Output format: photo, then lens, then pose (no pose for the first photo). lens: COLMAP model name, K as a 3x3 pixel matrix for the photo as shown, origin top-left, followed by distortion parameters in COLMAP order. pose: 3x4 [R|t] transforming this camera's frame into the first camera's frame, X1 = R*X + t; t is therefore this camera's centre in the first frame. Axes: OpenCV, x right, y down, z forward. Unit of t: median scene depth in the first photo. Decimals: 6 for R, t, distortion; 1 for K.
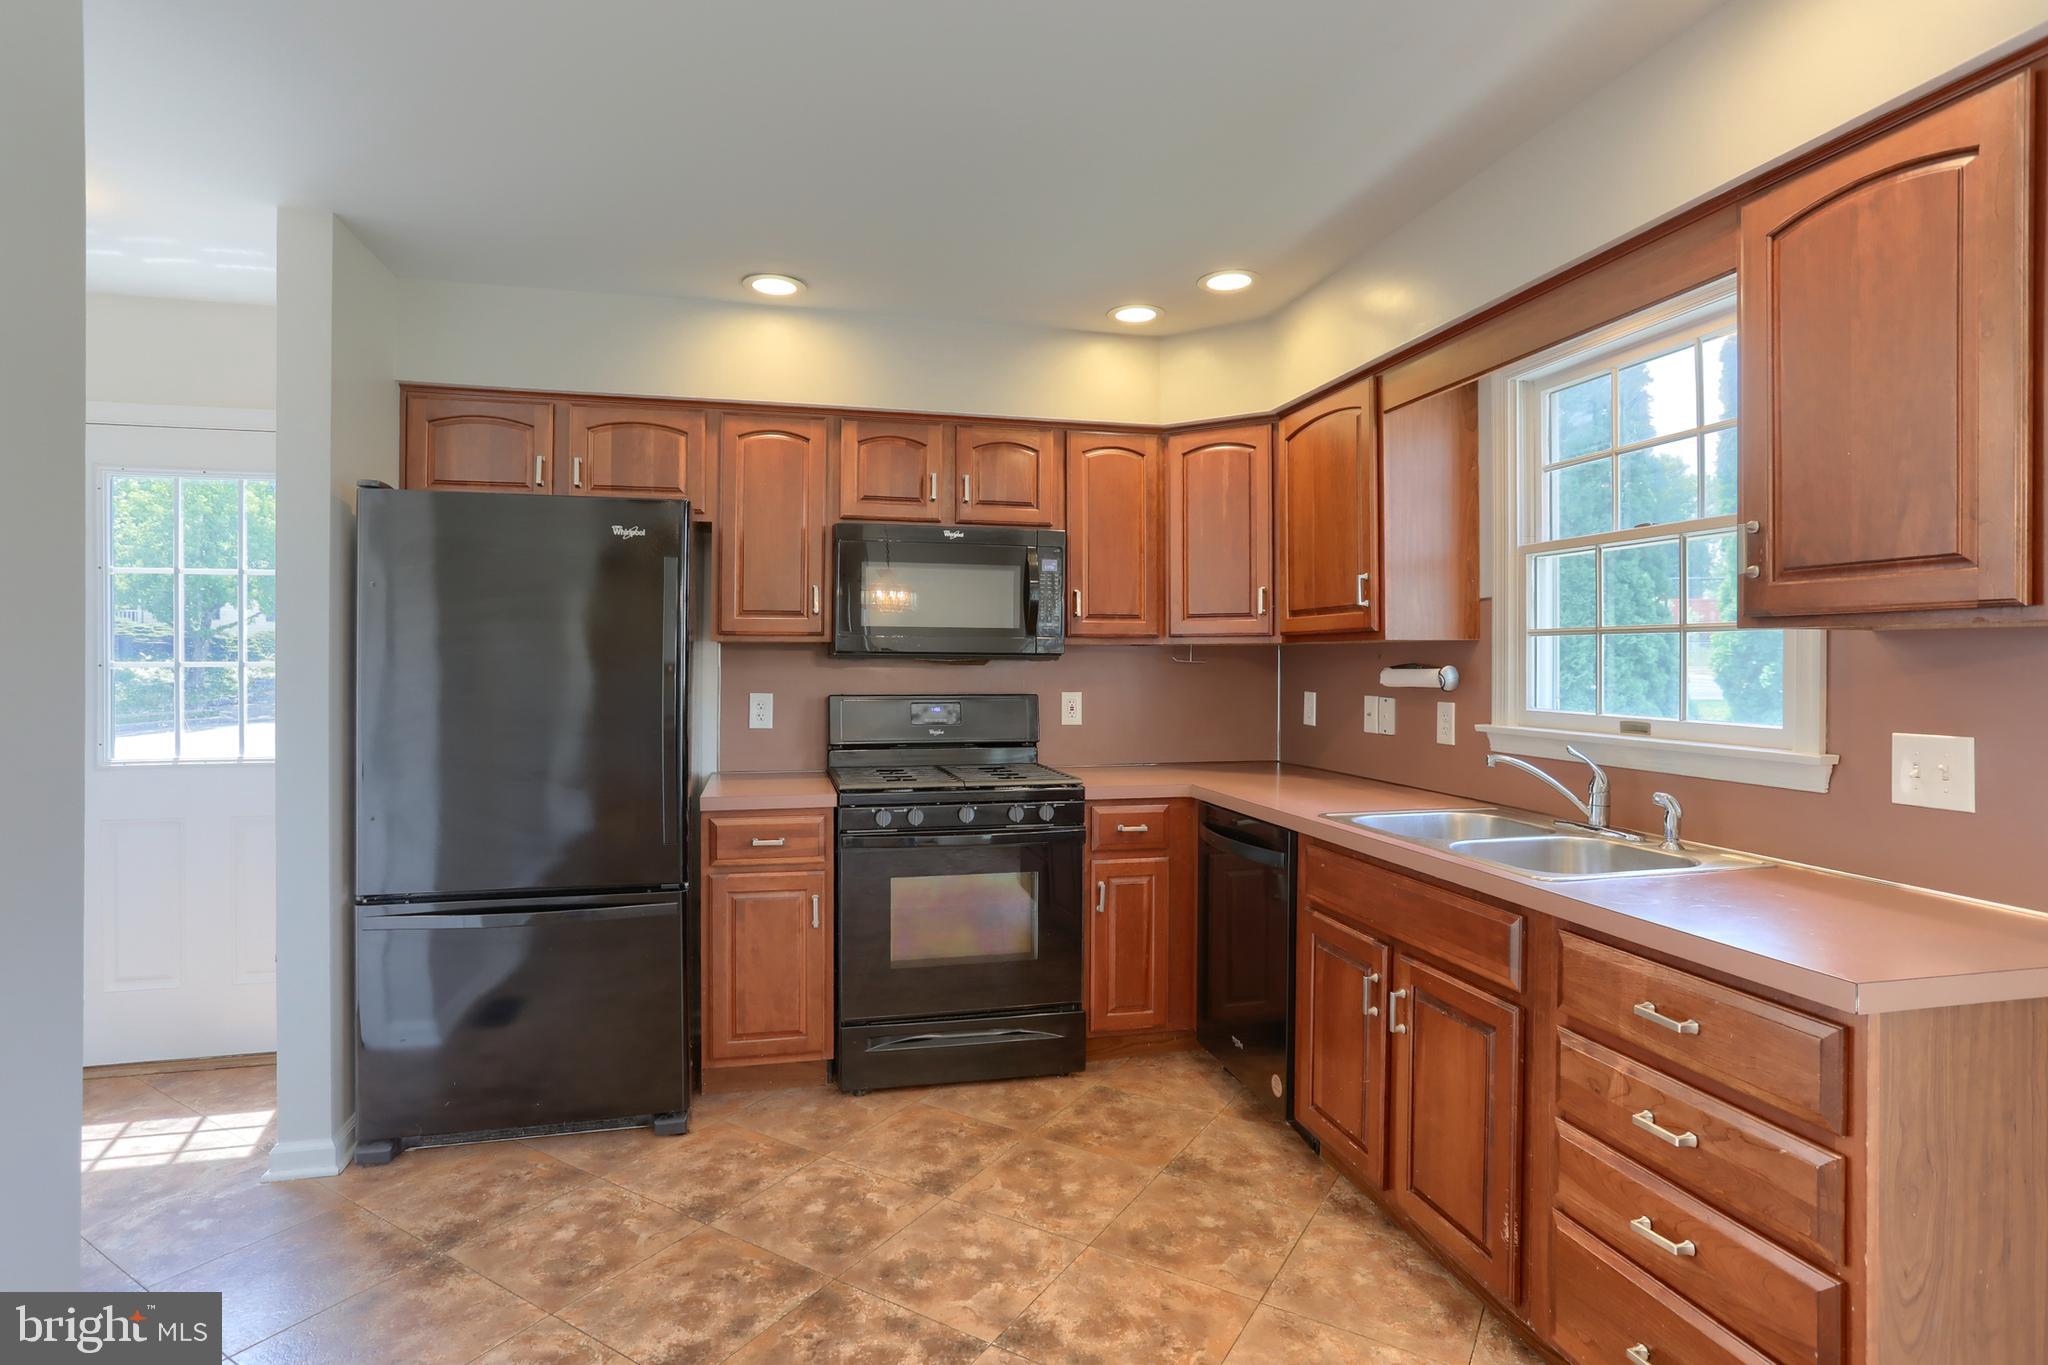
lens RADIAL K [[1038.7, 0, 1032.9], [0, 1038.7, 661.9], [0, 0, 1]] dist [-0.057052, 0.034019]
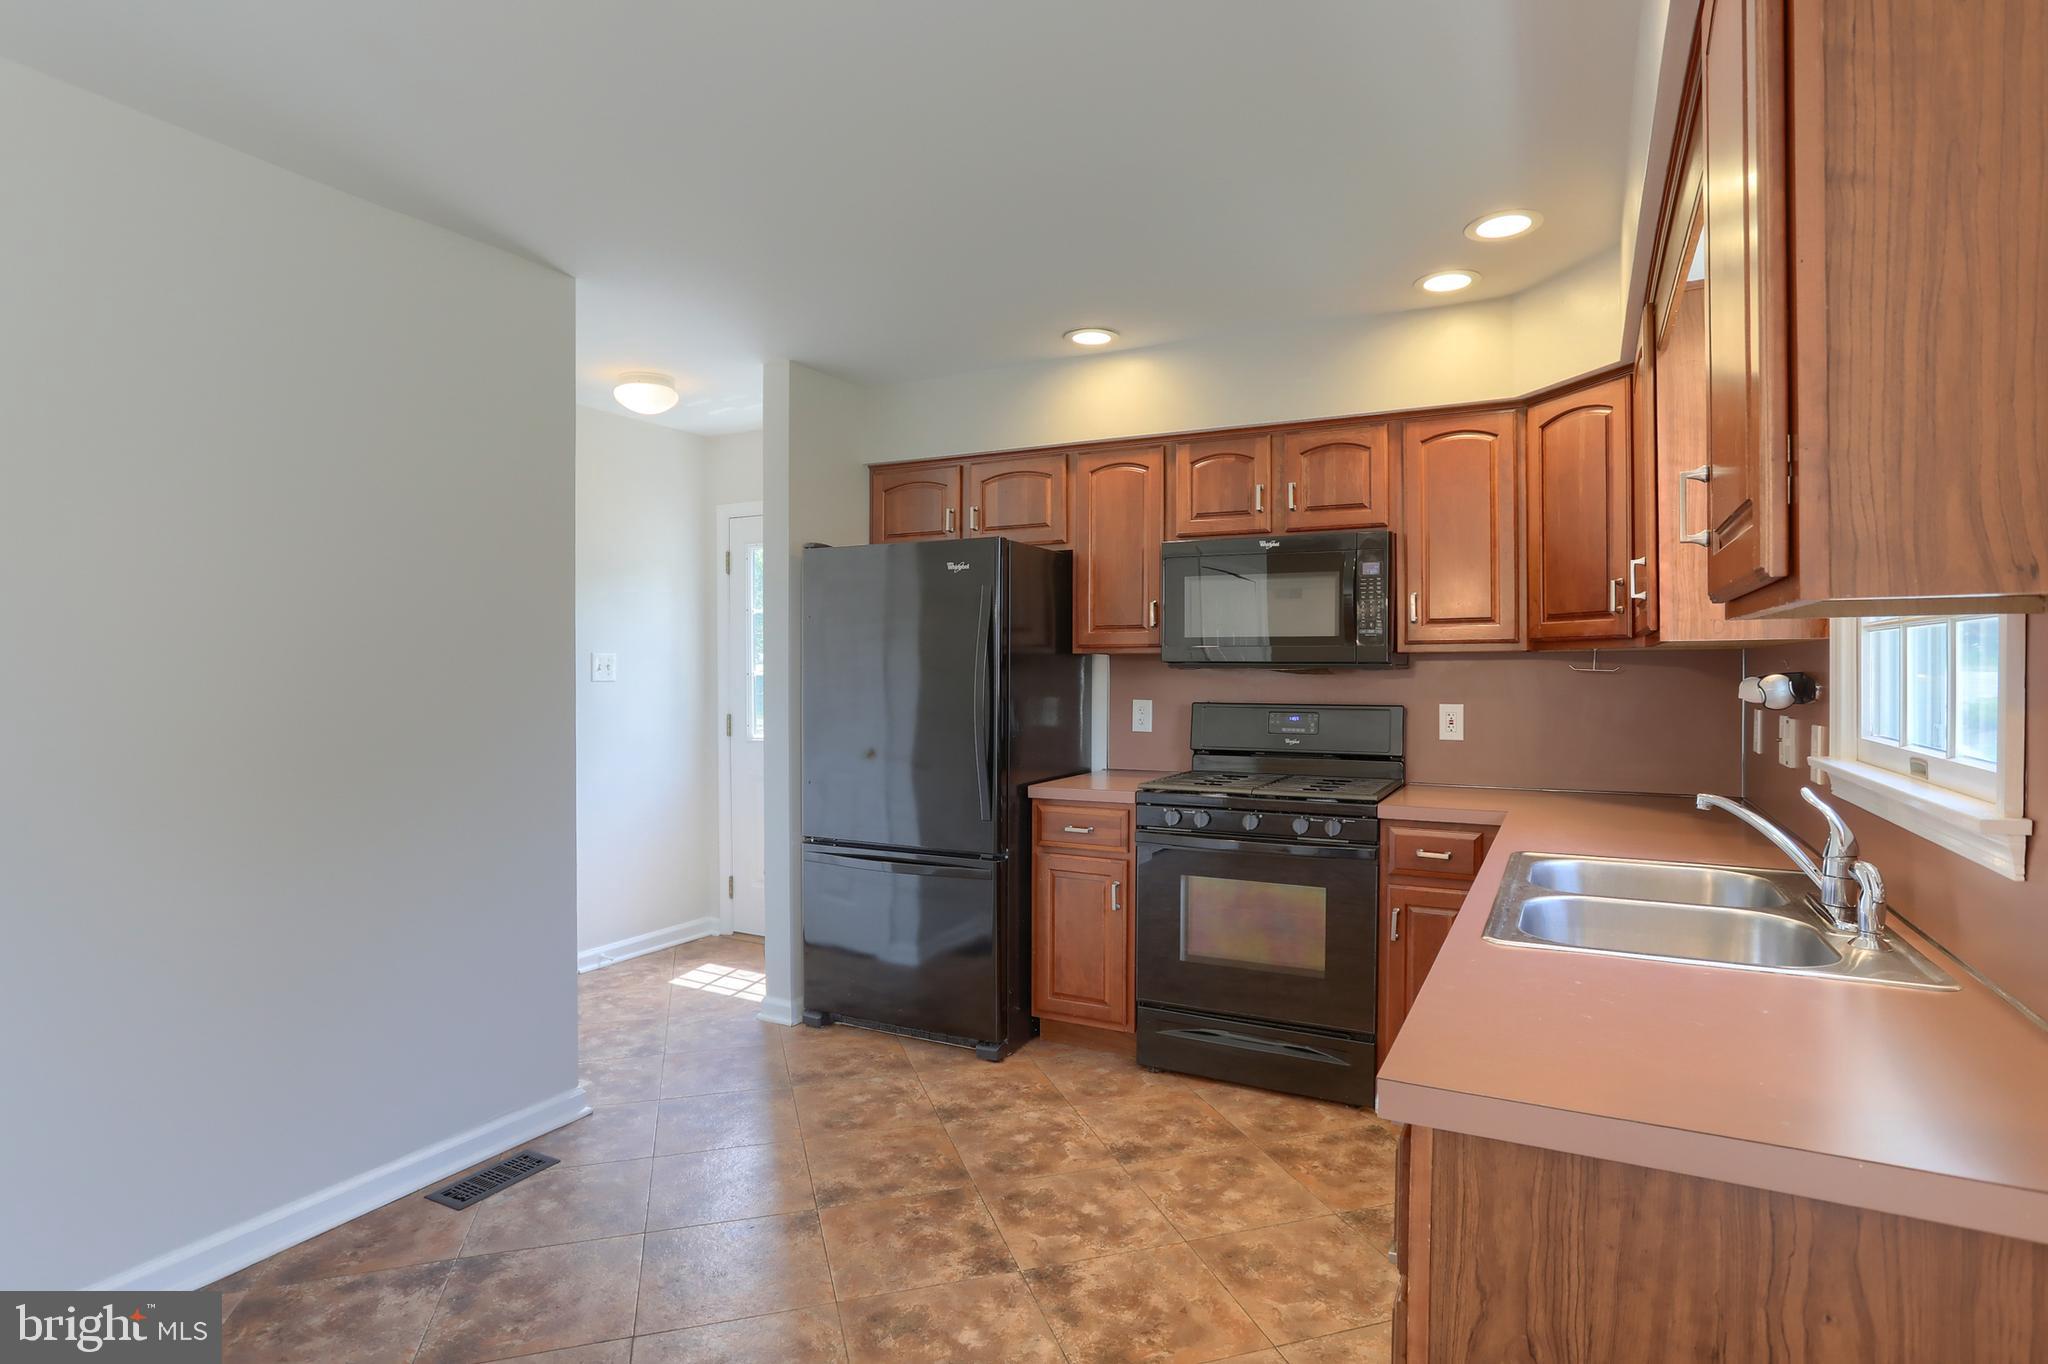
lens RADIAL K [[1055.2, 0, 1021.2], [0, 1055.2, 679.2], [0, 0, 1]] dist [-0.068869, 0.037040]
pose [[0.747222, 0.002895, -0.664569, 0.443665], [0.001714, 0.999979, 0.006284, 0.001345], [0.664573, -0.005835, 0.747201, 0.086384]]
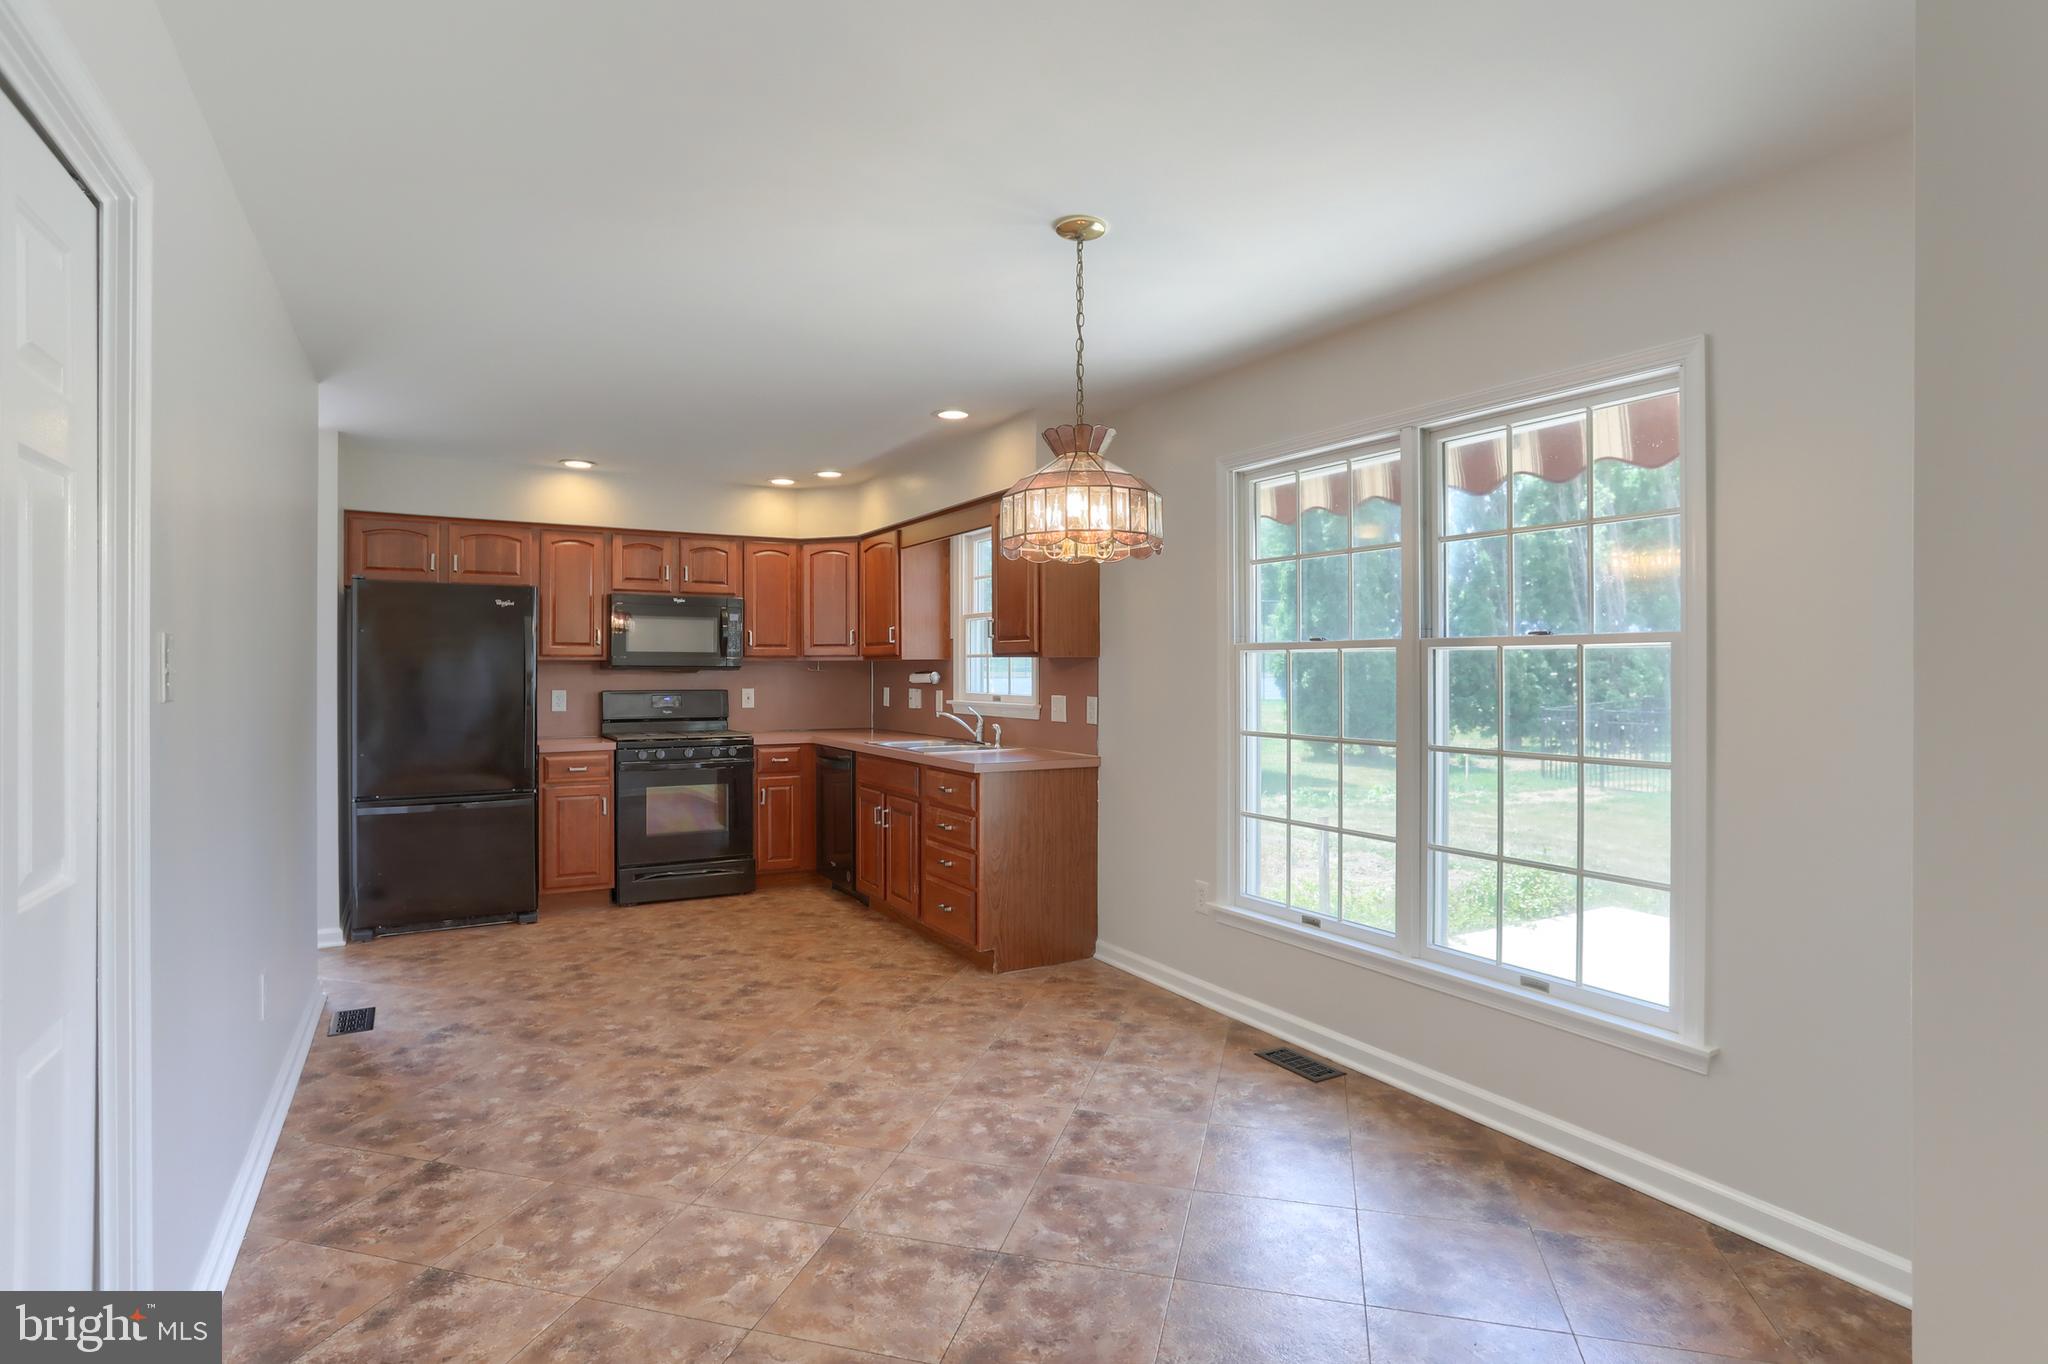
lens RADIAL K [[1059.2, 0, 992.5], [0, 1059.2, 669.5], [0, 0, 1]] dist [-0.000872, 0.017960]
pose [[0.969169, -0.003700, 0.246368, -0.003024], [0.004107, 0.999991, -0.001136, 0.001598], [-0.246361, 0.002113, 0.969176, -0.969130]]
